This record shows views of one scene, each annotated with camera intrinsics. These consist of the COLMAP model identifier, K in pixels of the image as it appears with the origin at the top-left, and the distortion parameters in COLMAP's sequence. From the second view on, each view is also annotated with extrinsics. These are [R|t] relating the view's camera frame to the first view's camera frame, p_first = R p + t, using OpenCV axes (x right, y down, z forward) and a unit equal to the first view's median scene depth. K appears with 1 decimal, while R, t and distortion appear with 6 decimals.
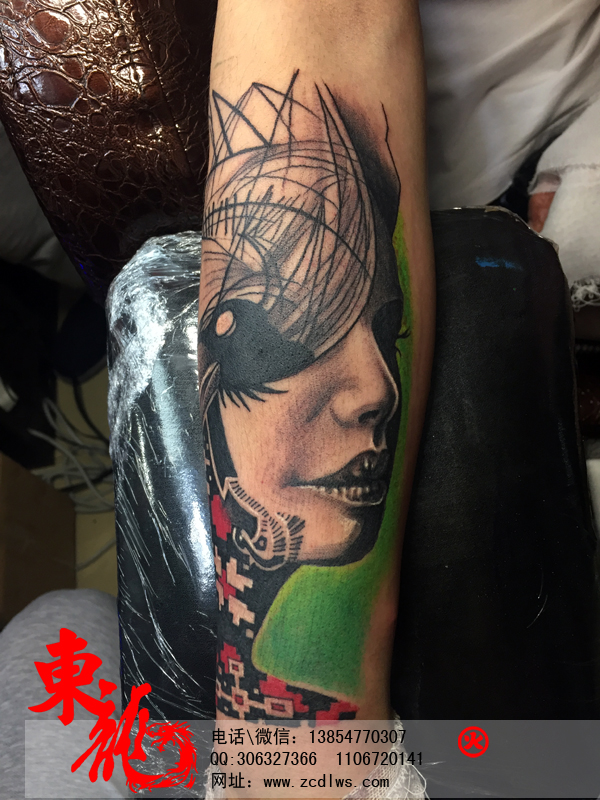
lens RADIAL K [[684.0, 0, 300.4], [0, 684.0, 398.8], [0, 0, 1]] dist [-0.008657, 0.001337]
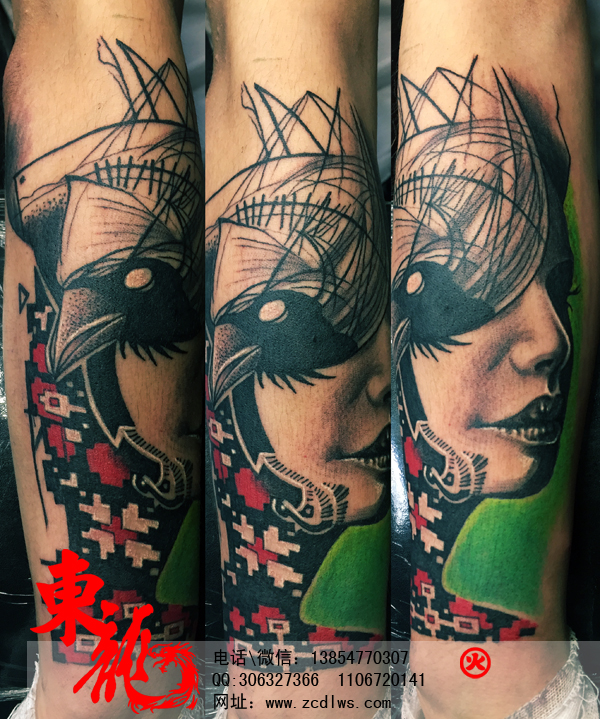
lens RADIAL K [[669.5, 0, 300.1], [0, 669.5, 357.5], [0, 0, 1]] dist [-0.001181, 0.000000]
pose [[0.960011, -0.009740, -0.279792, 0.019825], [0.012955, 0.999870, 0.009644, -0.001920], [0.279661, -0.012884, 0.960012, -0.137985]]
